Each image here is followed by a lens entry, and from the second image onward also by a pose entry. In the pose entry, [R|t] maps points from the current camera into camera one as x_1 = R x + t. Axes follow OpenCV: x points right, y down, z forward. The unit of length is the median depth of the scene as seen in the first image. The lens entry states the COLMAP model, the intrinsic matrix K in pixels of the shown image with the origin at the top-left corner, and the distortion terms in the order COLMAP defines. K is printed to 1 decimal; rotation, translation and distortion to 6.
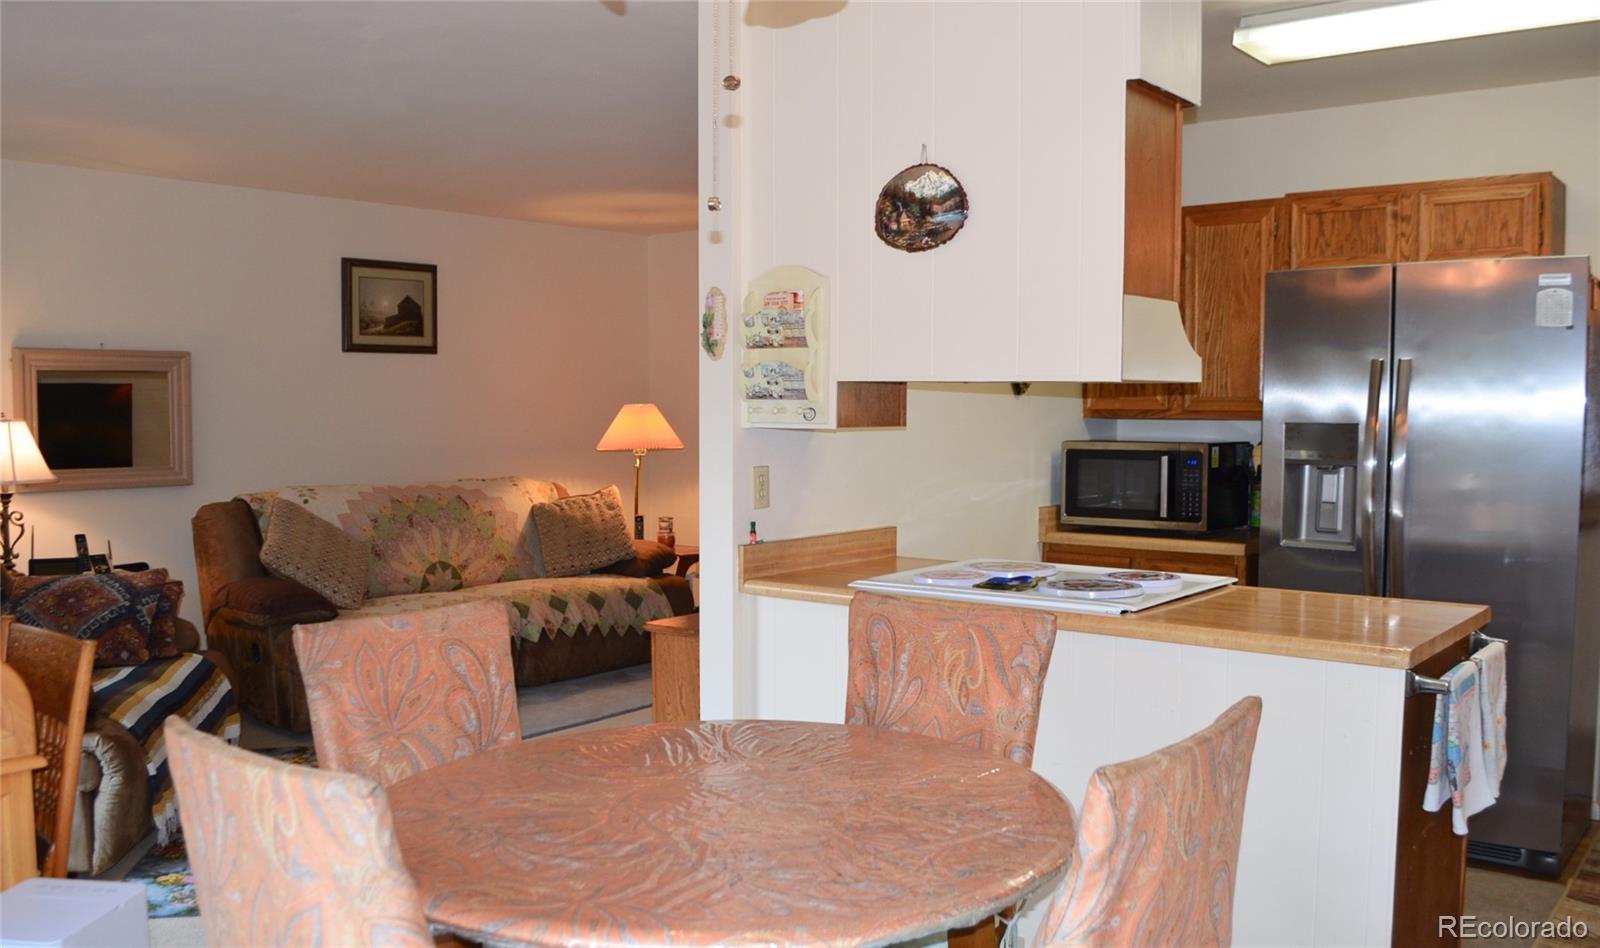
lens RADIAL K [[1341.1, 0, 800.1], [0, 1341.1, 470.5], [0, 0, 1]] dist [-0.088469, 0.014153]
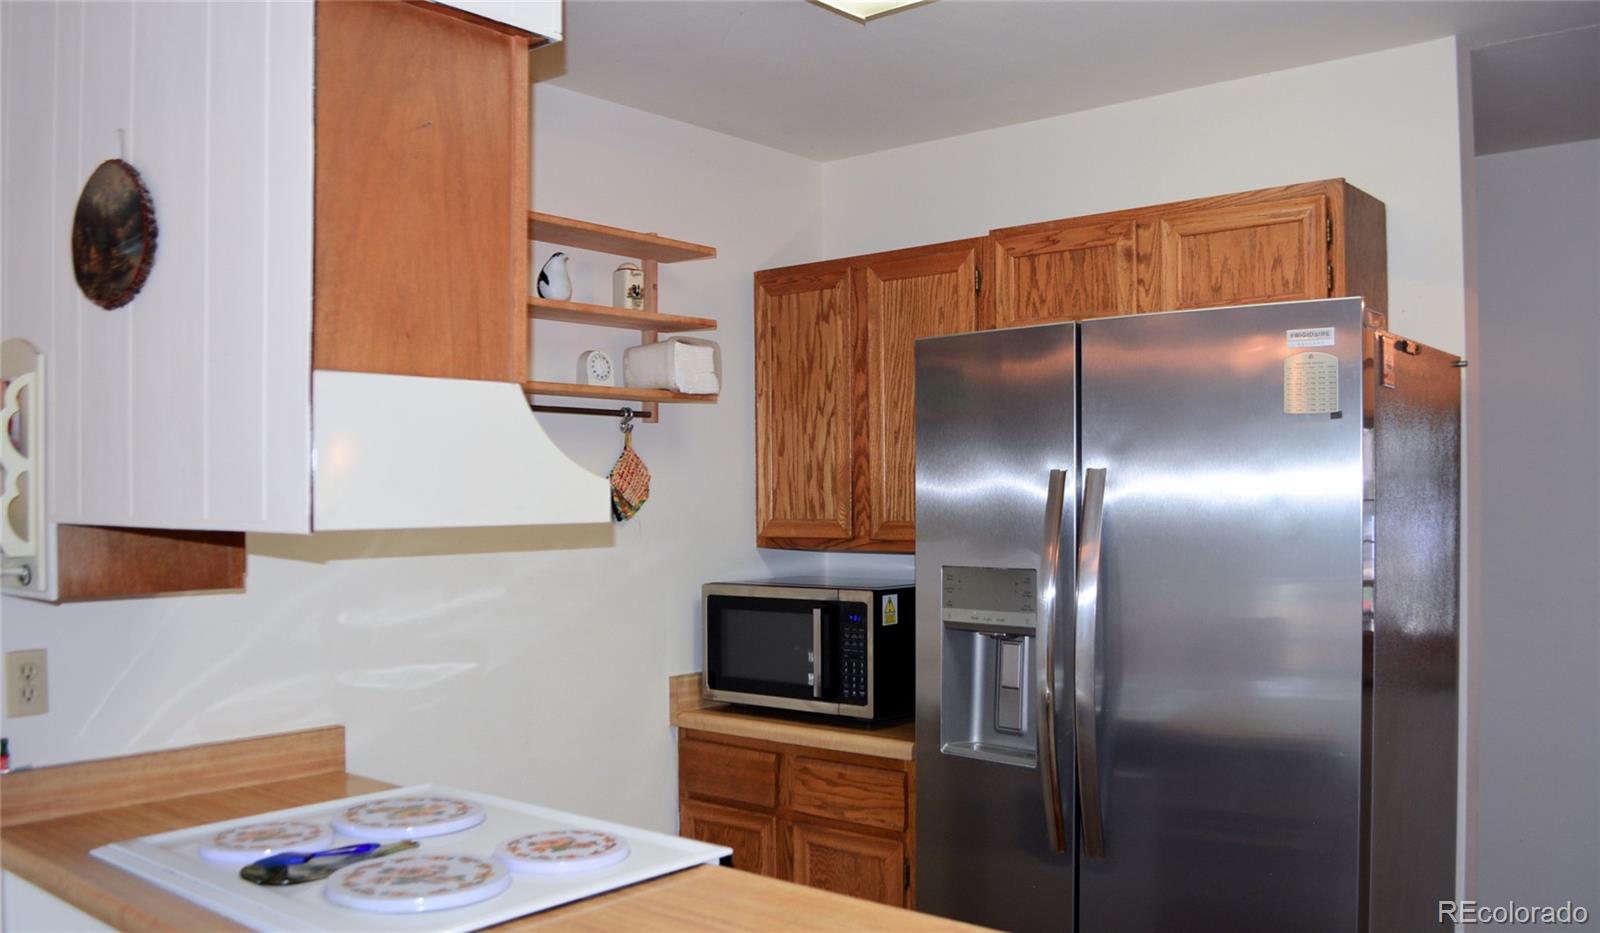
lens RADIAL K [[1348.2, 0, 800.5], [0, 1348.2, 474.3], [0, 0, 1]] dist [-0.075352, -0.004453]
pose [[0.999678, -0.008696, -0.023821, 0.299574], [0.007073, 0.997701, -0.067397, -0.035410], [0.024353, 0.067206, 0.997442, 0.314048]]
